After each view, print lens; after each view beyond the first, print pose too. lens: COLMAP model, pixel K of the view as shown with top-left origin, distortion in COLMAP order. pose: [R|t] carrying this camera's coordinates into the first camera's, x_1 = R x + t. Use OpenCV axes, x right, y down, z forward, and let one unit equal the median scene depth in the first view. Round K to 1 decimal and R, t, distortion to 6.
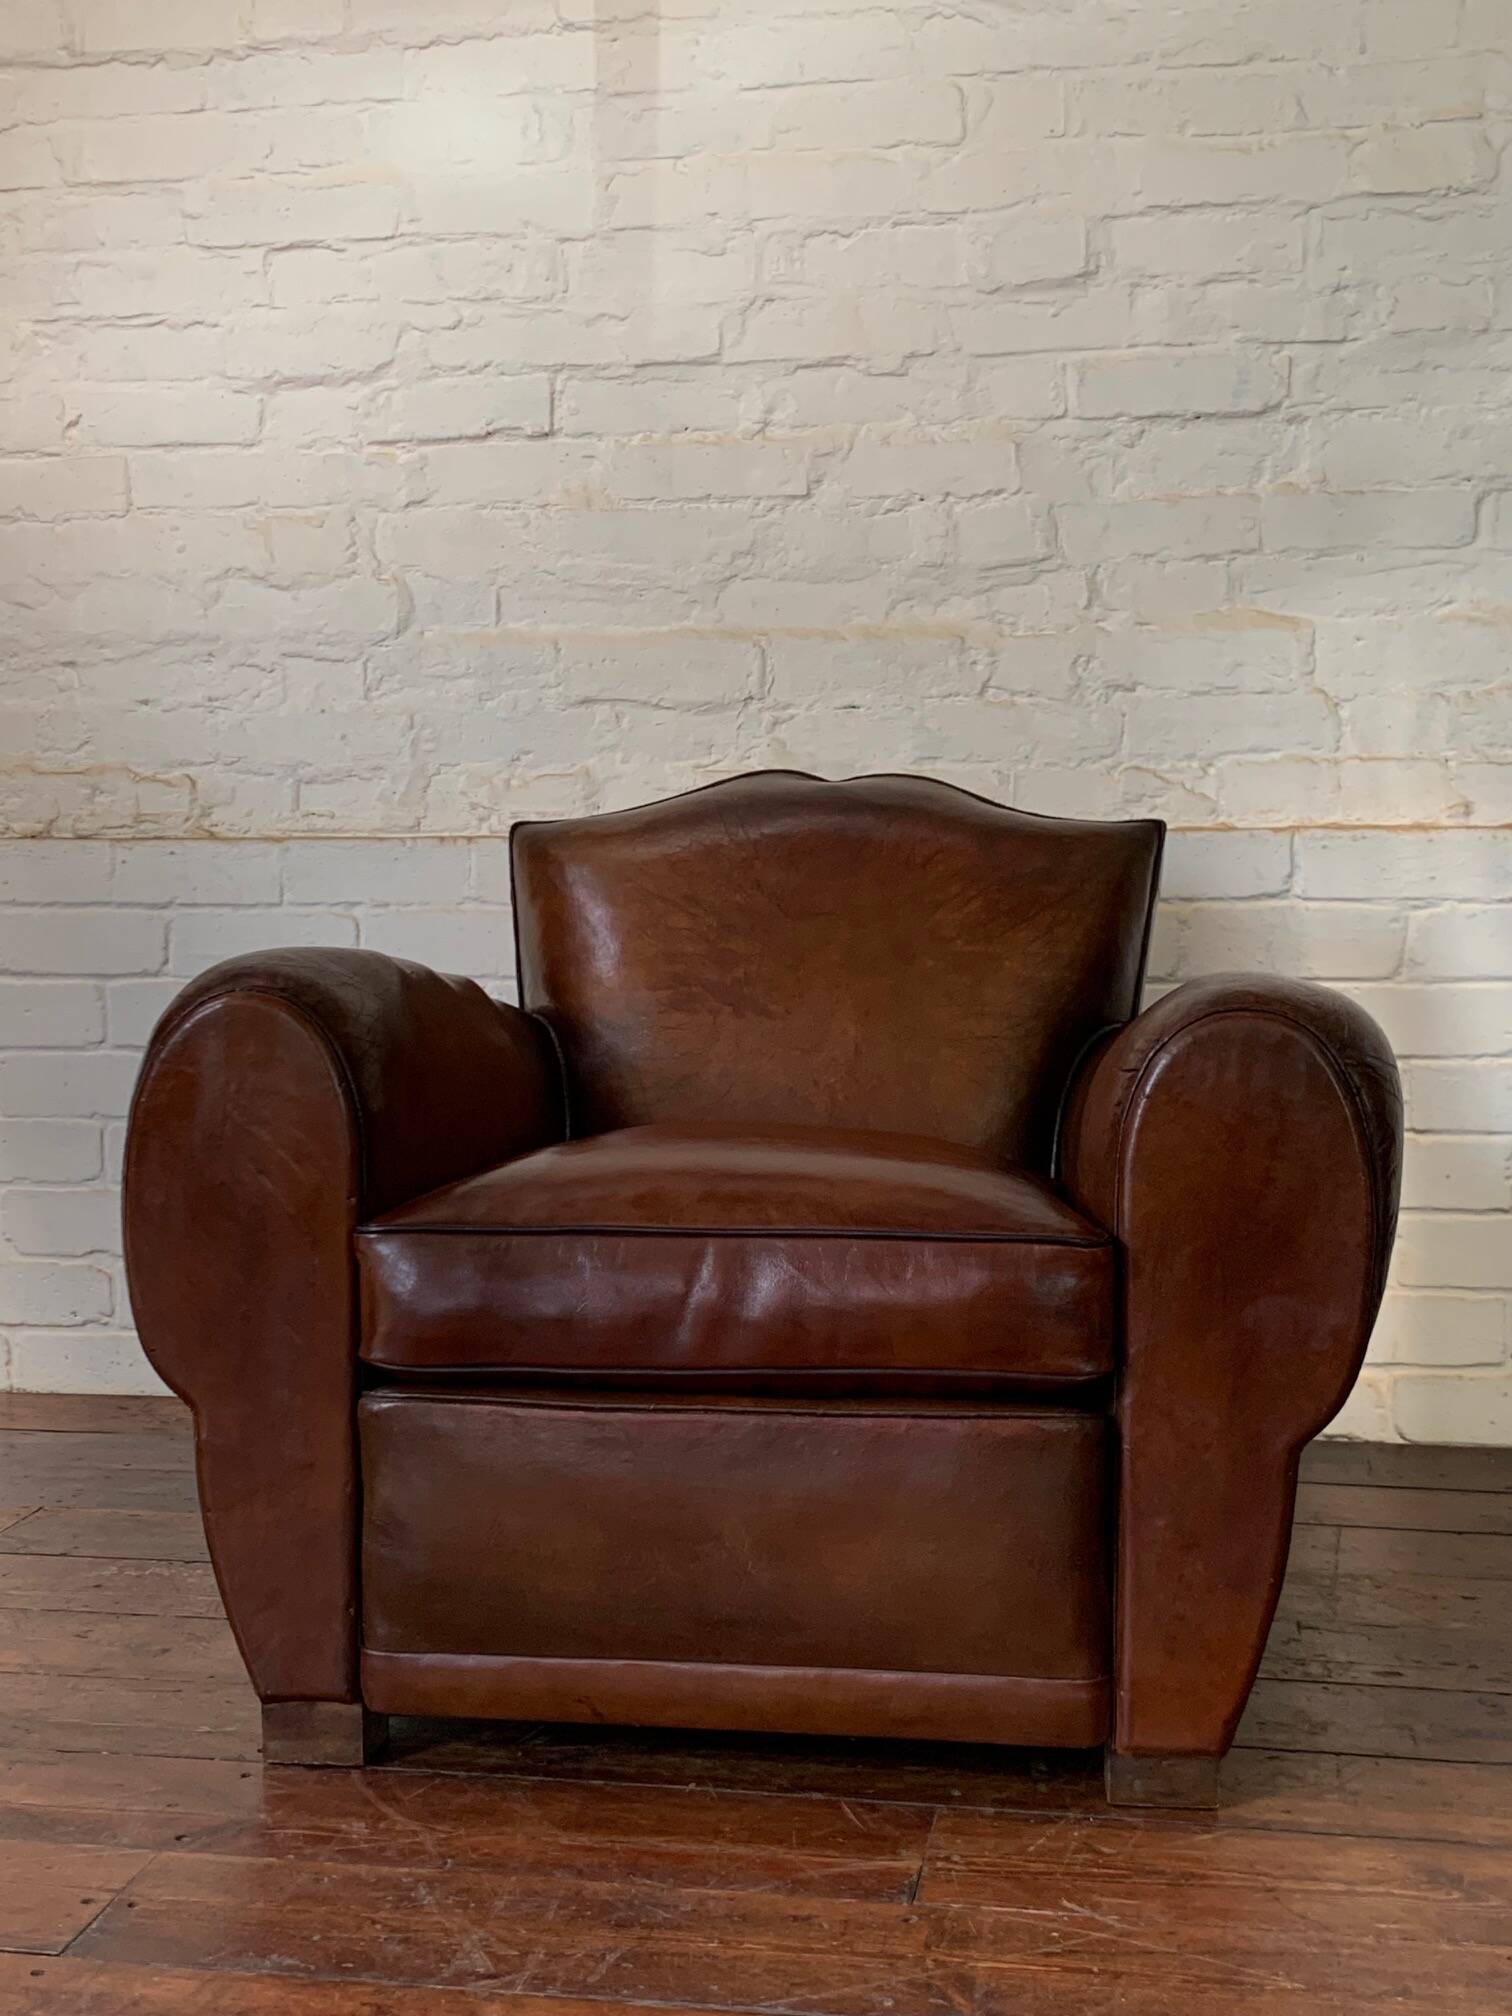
lens RADIAL K [[2607.4, 0, 754.9], [0, 2607.4, 1020.8], [0, 0, 1]] dist [0.115500, 0.000000]
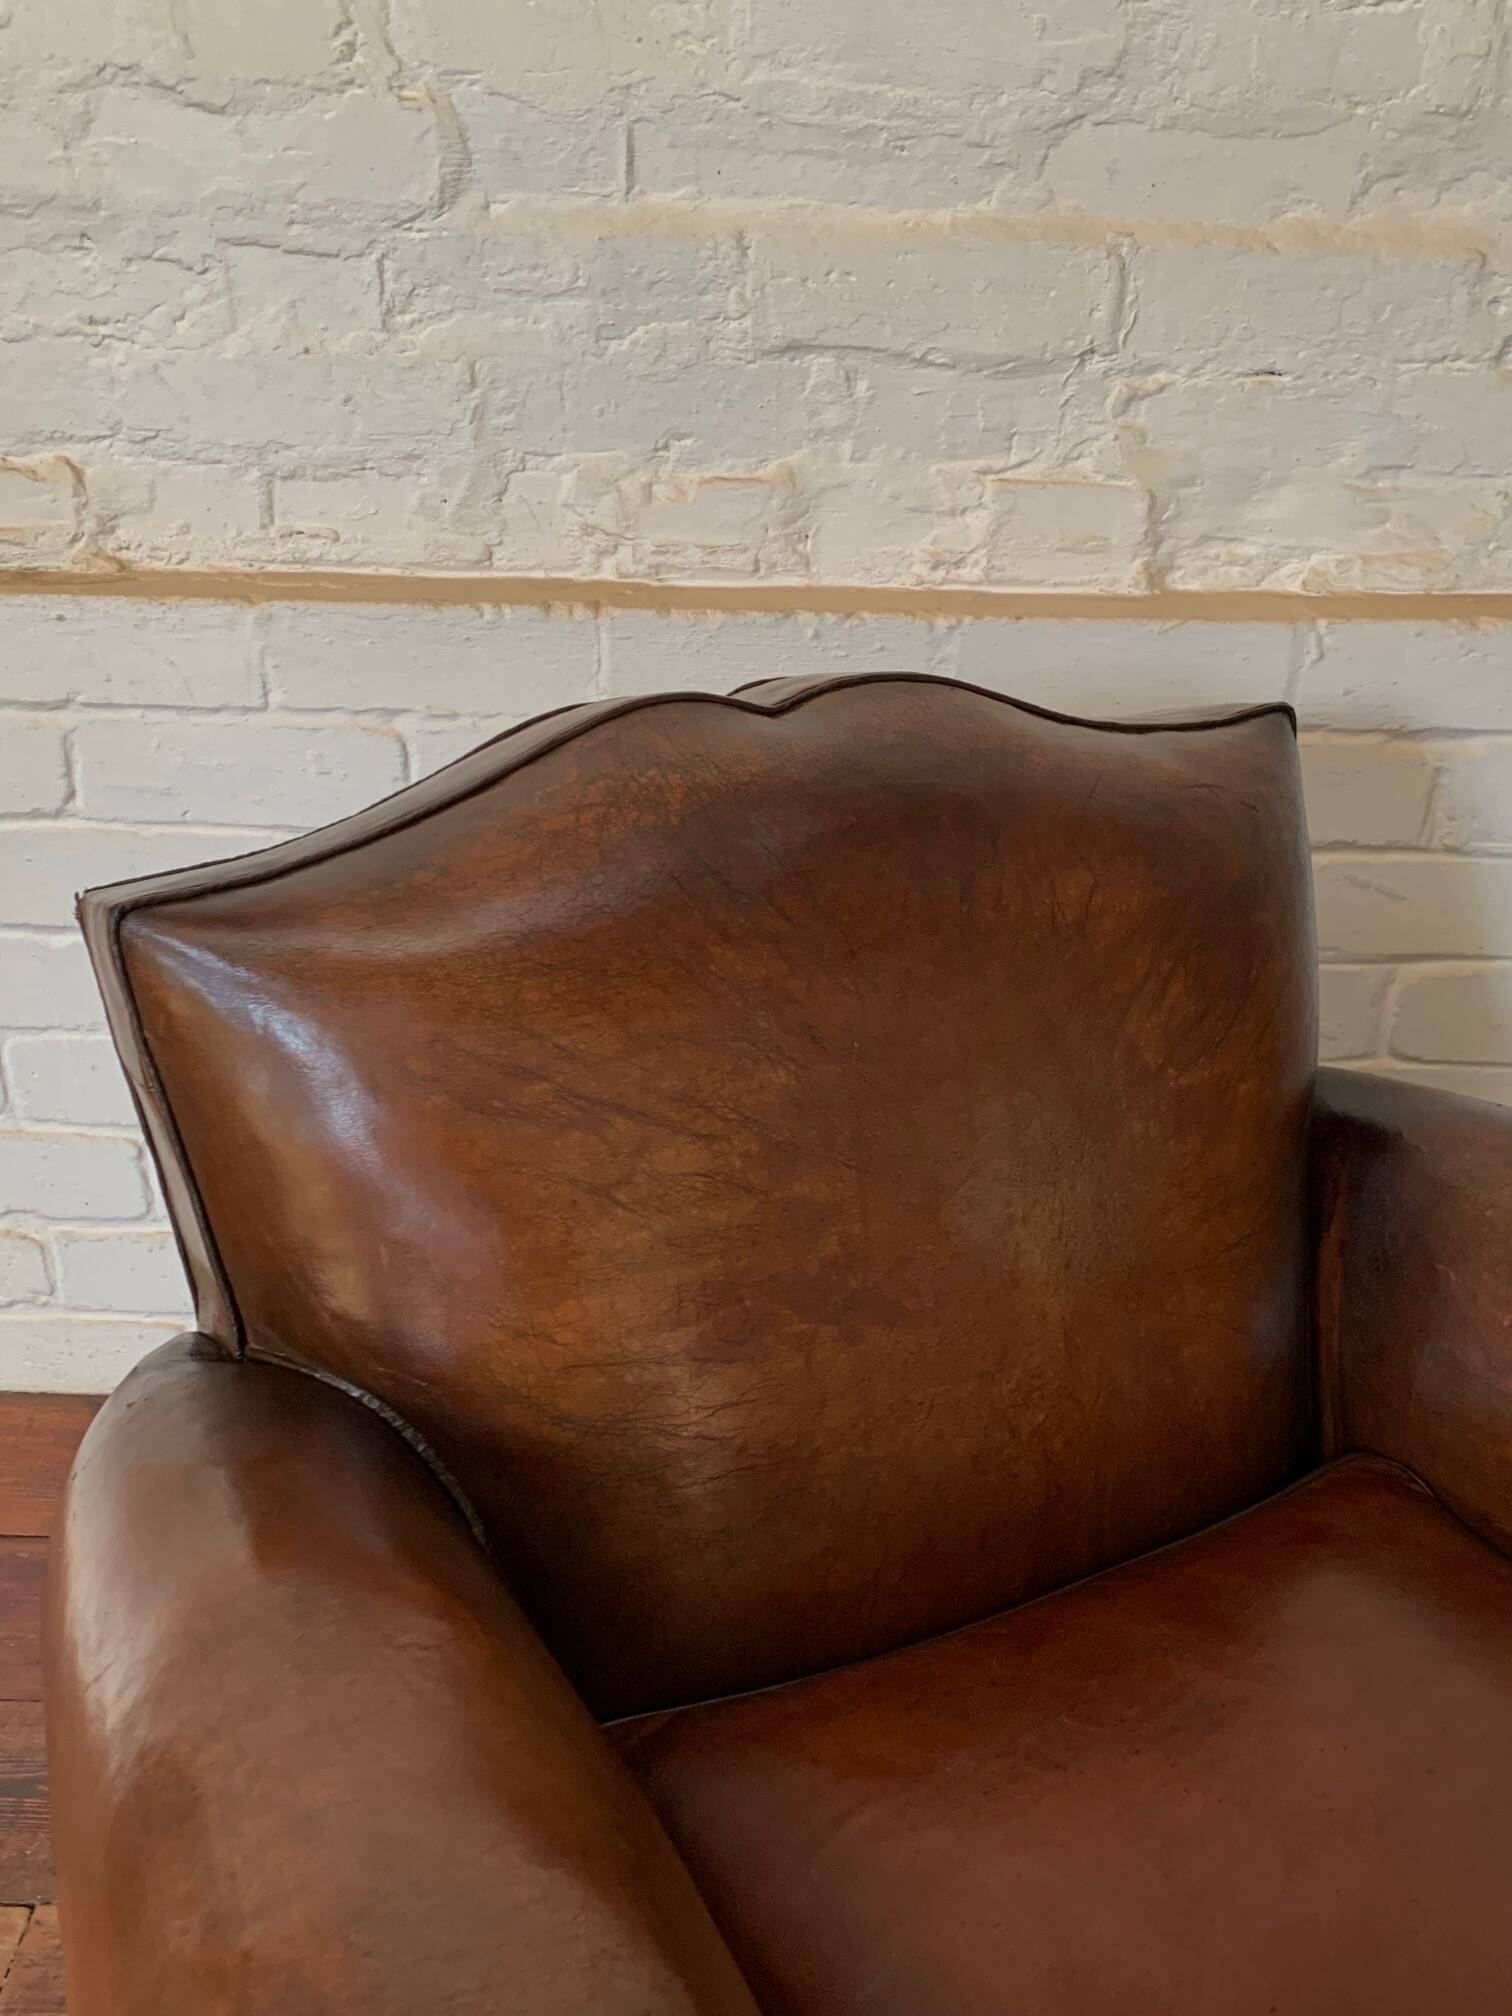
lens RADIAL K [[2020.4, 0, 766.5], [0, 2020.4, 1015.8], [0, 0, 1]] dist [0.008580, 0.000000]
pose [[0.988169, -0.050353, 0.144866, -0.141962], [-0.010798, 0.919381, 0.393219, -0.163058], [-0.152987, -0.390131, 0.907961, 0.556717]]
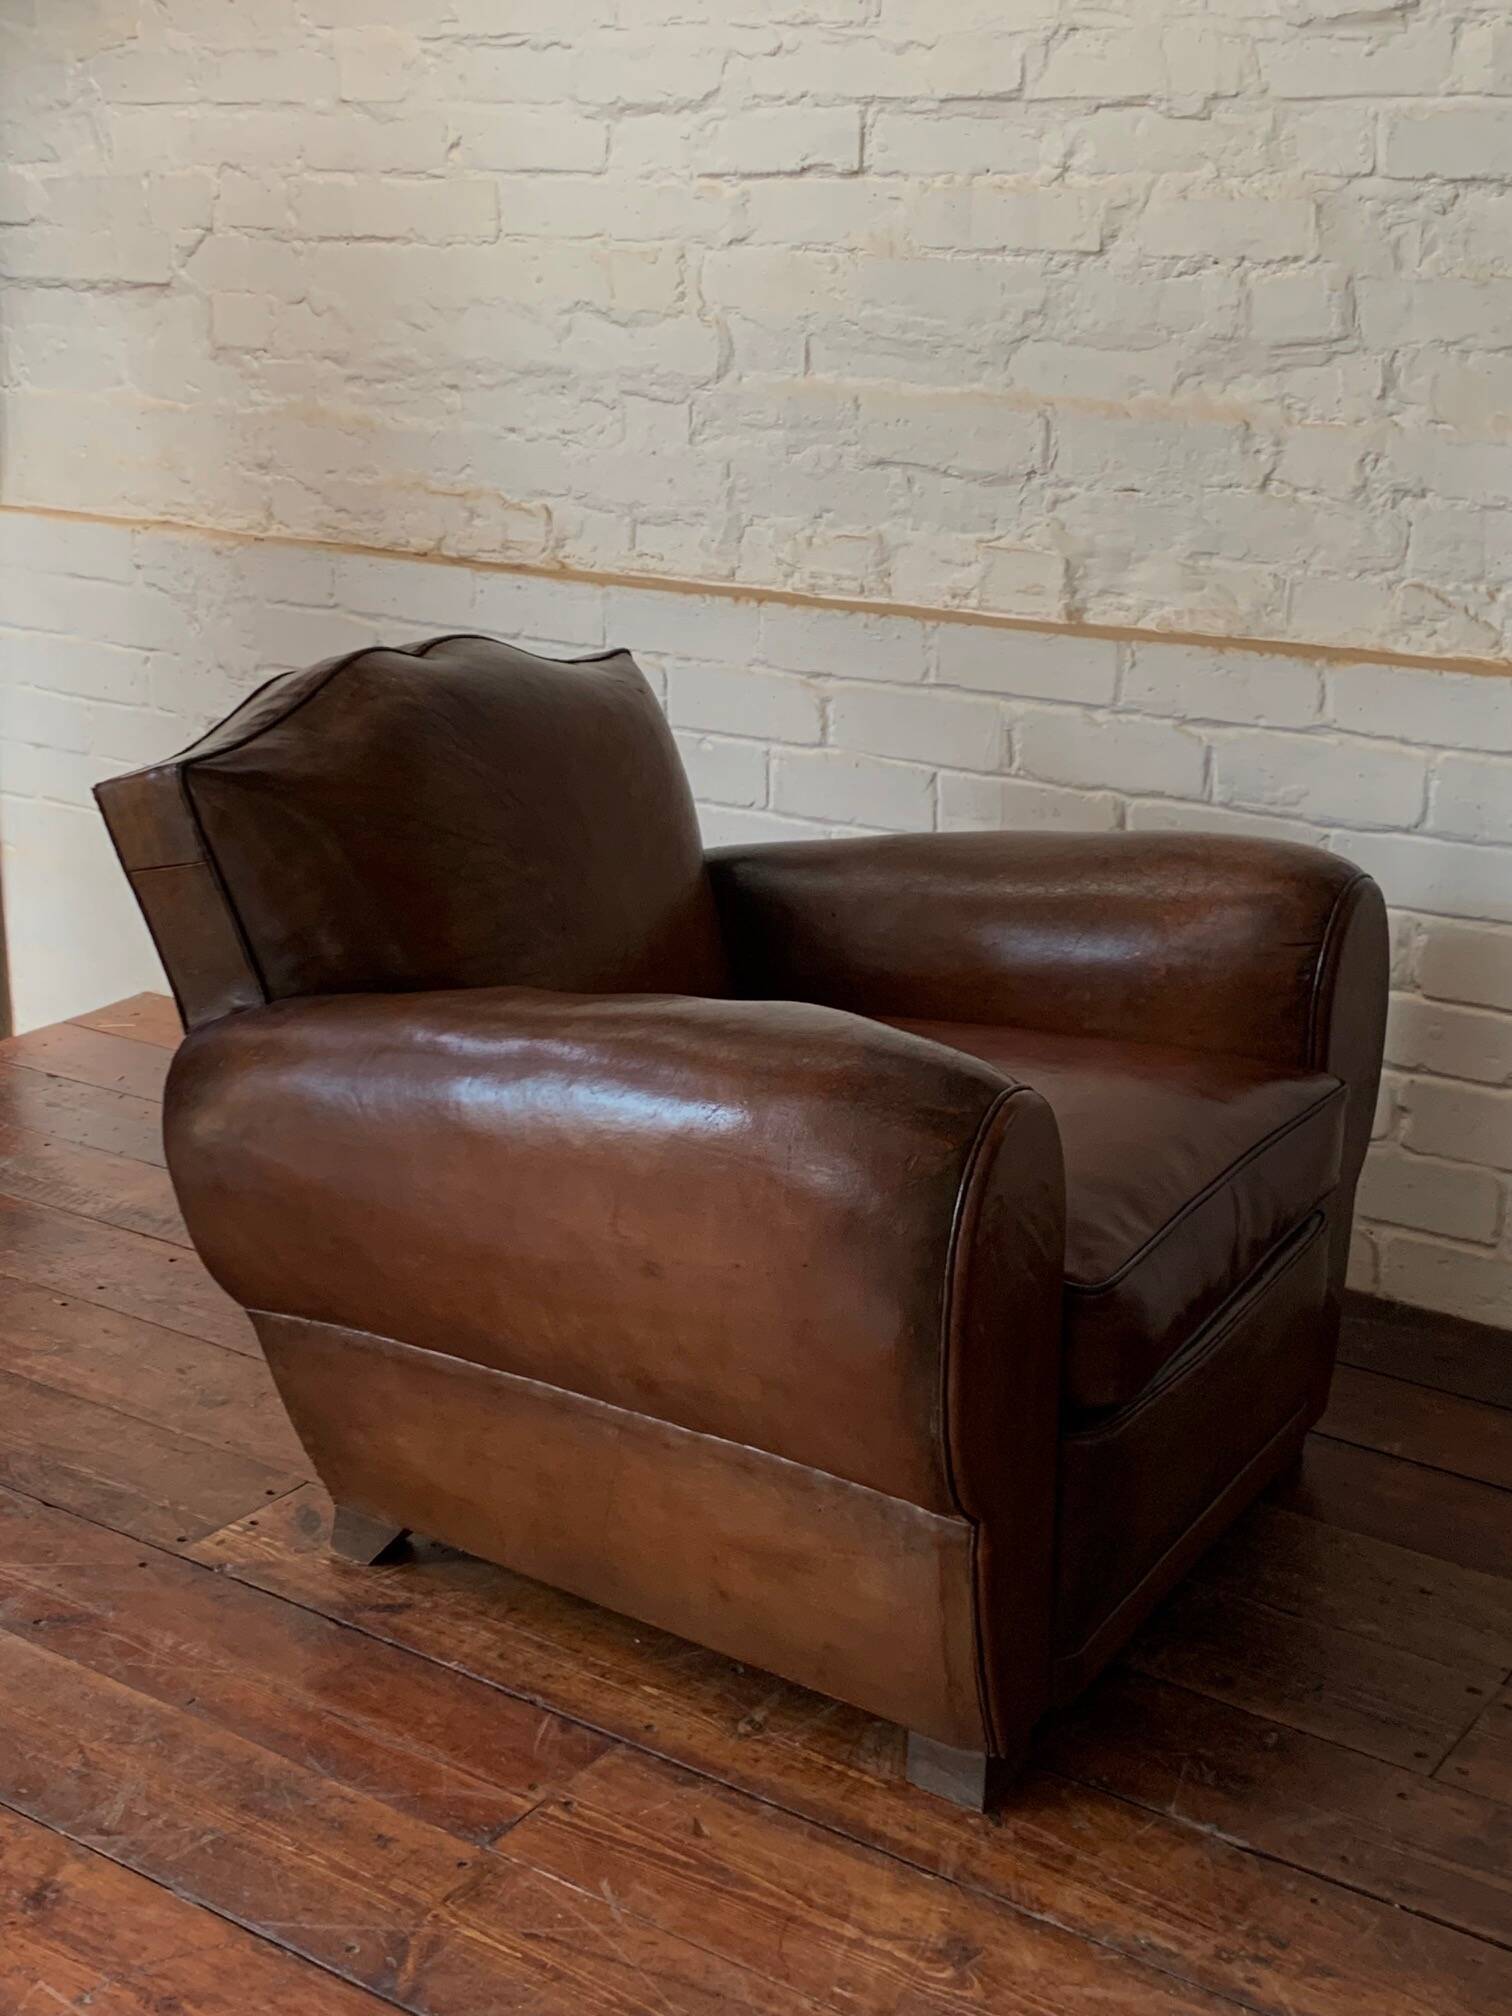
lens RADIAL K [[2679.5, 0, 732.1], [0, 2679.5, 1038.3], [0, 0, 1]] dist [0.095013, 0.000000]
pose [[0.903978, 0.140881, -0.403703, 0.320886], [-0.039872, 0.967821, 0.248462, -0.163229], [0.425716, -0.208508, 0.880506, 0.056429]]
